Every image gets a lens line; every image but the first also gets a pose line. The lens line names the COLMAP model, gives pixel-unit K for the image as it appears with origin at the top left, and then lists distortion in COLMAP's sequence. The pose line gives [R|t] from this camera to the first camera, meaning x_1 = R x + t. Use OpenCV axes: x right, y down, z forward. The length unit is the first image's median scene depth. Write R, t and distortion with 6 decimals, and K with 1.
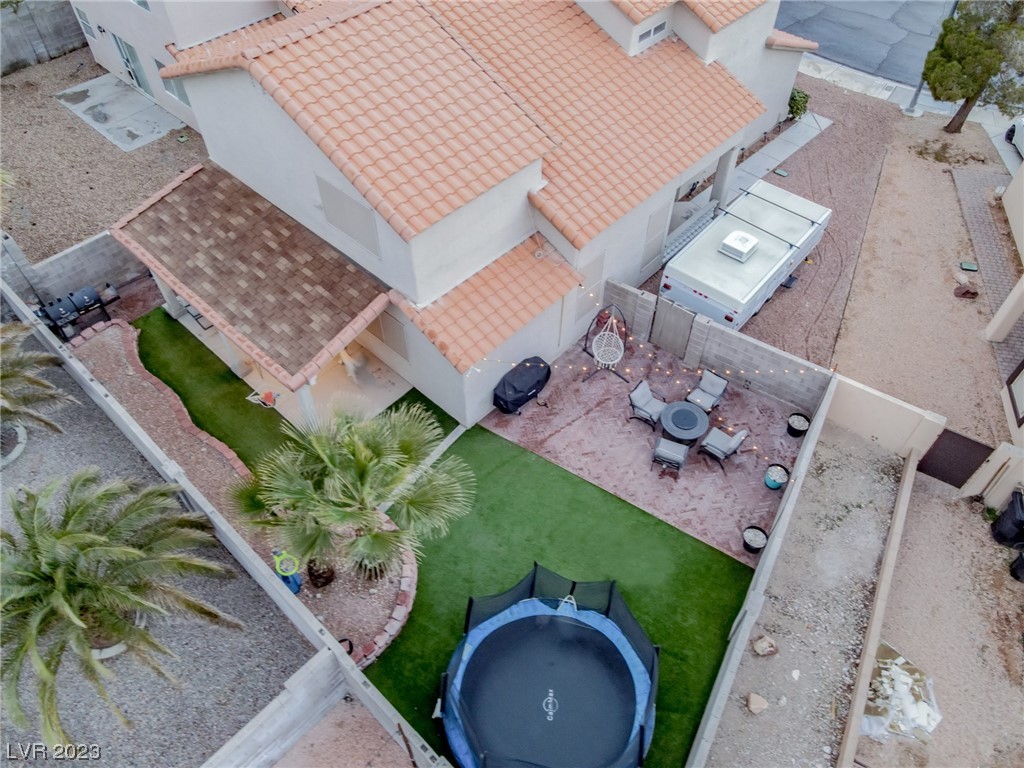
lens RADIAL K [[745.9, 0, 510.0], [0, 745.9, 384.4], [0, 0, 1]] dist [0.010928, 0.015896]
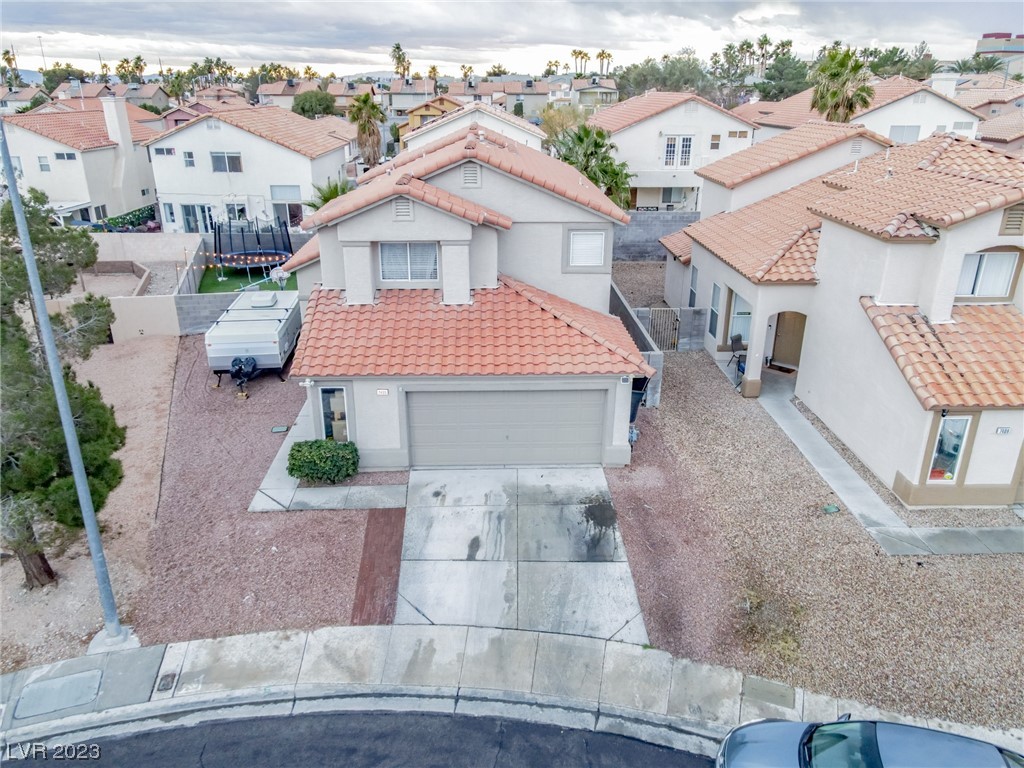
lens RADIAL K [[745.9, 0, 512.7], [0, 745.9, 380.3], [0, 0, 1]] dist [0.010928, 0.015896]
pose [[-0.699723, 0.261113, -0.664987, 1.005449], [-0.548801, 0.399477, 0.734327, -1.484188], [0.457389, 0.878771, -0.136225, 1.642880]]
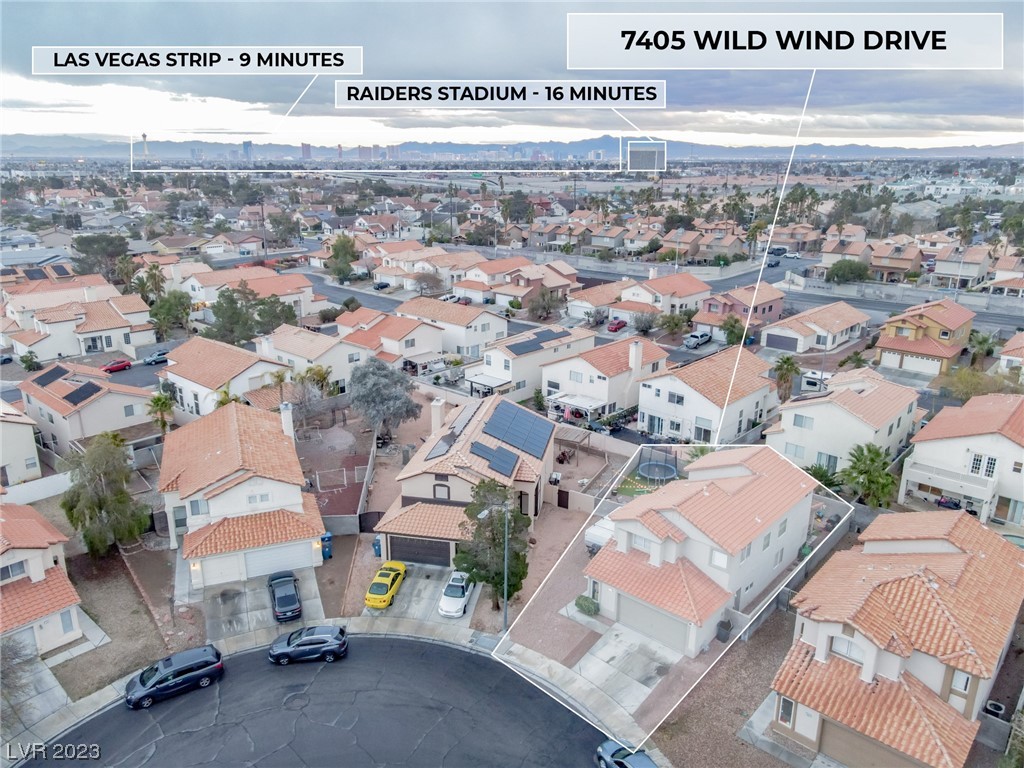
lens RADIAL K [[745.9, 0, 510.8], [0, 745.9, 385.6], [0, 0, 1]] dist [0.010928, 0.015896]
pose [[-0.999473, 0.002250, -0.032384, 0.909051], [-0.029064, 0.382322, 0.923572, -3.367979], [0.014459, 0.924026, -0.382055, 1.780131]]
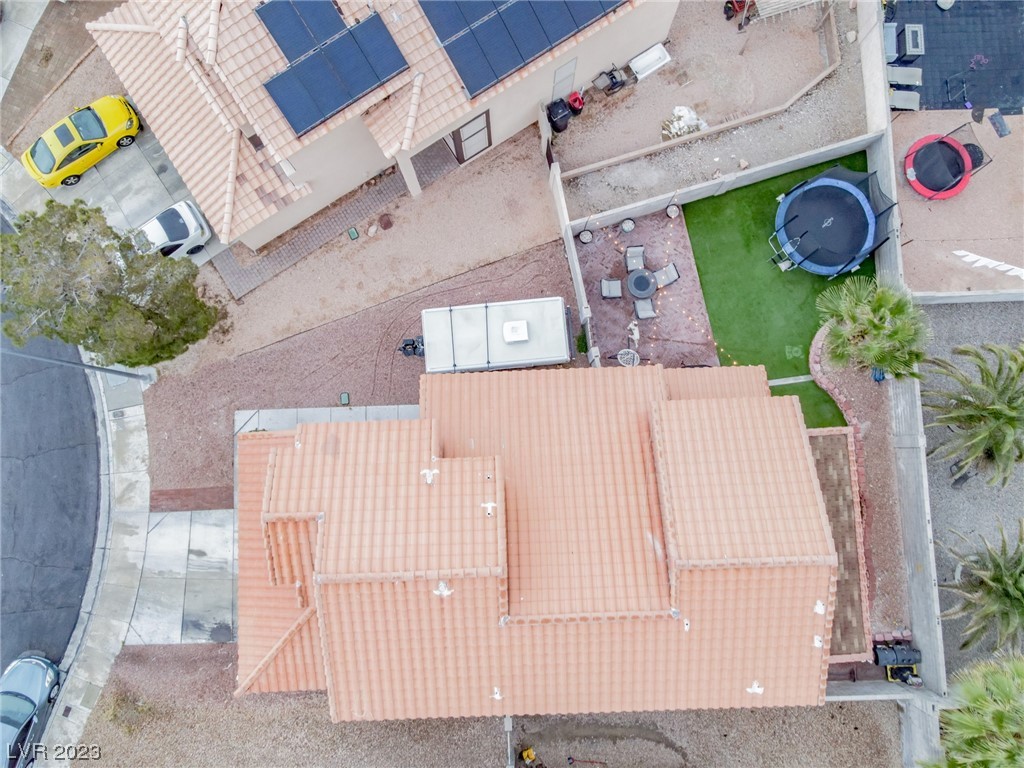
lens RADIAL K [[745.9, 0, 510.7], [0, 745.9, 378.7], [0, 0, 1]] dist [0.010928, 0.015896]
pose [[-0.714293, -0.696508, 0.068281, 0.178005], [0.536622, -0.482456, 0.692295, -1.271220], [-0.449247, 0.531143, 0.718376, 0.081719]]
